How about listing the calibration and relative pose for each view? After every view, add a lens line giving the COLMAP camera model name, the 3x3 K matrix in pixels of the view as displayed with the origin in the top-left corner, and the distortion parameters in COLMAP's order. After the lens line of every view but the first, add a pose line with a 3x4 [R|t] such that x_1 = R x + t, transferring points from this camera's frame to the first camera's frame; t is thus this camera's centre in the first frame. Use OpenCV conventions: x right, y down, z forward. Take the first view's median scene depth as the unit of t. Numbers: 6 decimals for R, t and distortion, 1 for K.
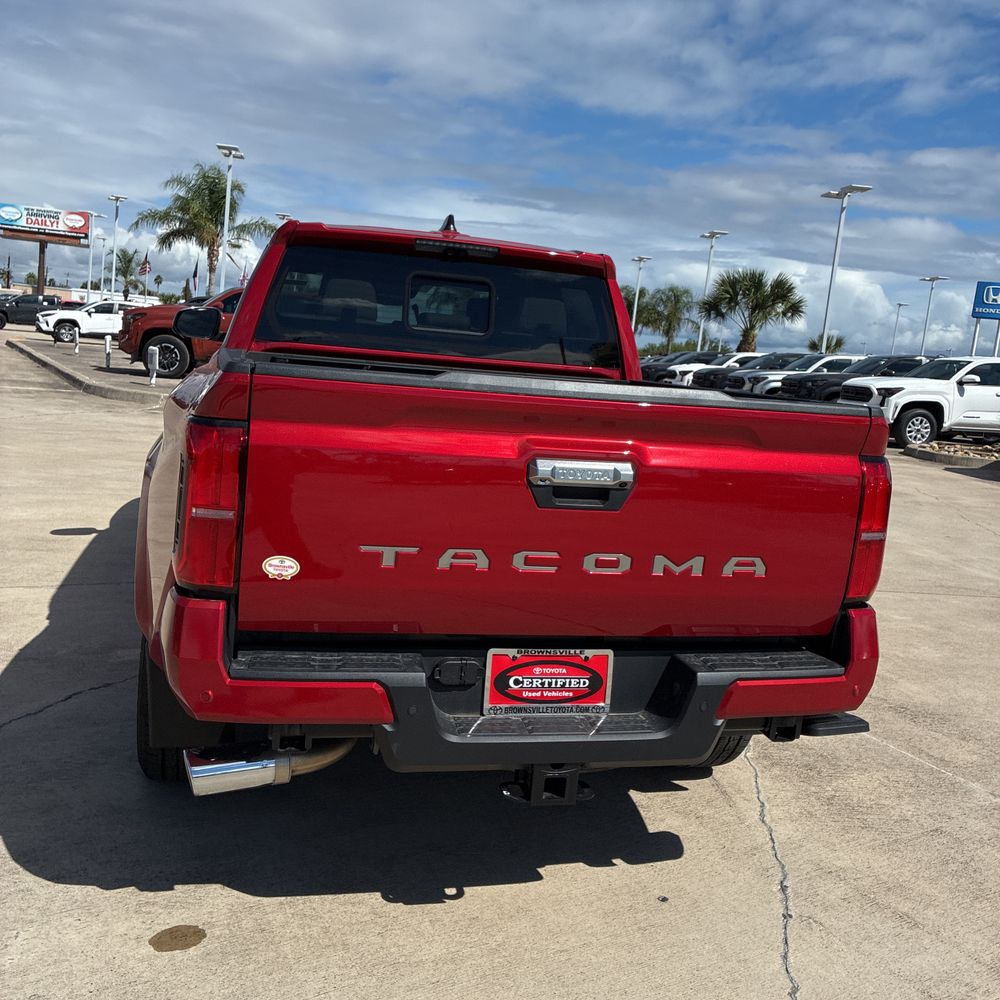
lens RADIAL K [[1024.4, 0, 522.0], [0, 1024.4, 385.3], [0, 0, 1]] dist [0.044984, -0.037154]
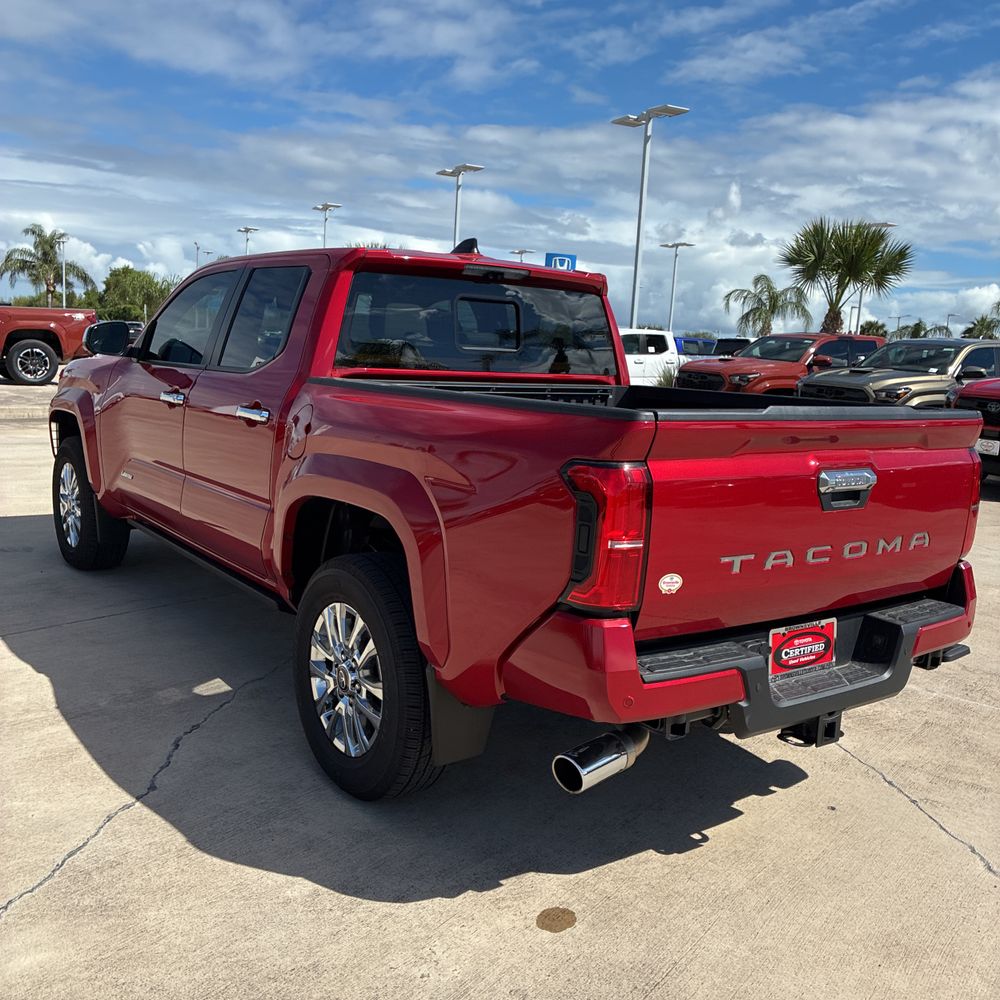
lens RADIAL K [[1030.1, 0, 509.7], [0, 1030.1, 389.1], [0, 0, 1]] dist [0.017789, 0.026772]
pose [[0.924954, -0.049425, 0.376852, -0.710922], [0.036723, 0.998491, 0.040820, -0.084074], [-0.378301, -0.023917, 0.925374, -0.010831]]
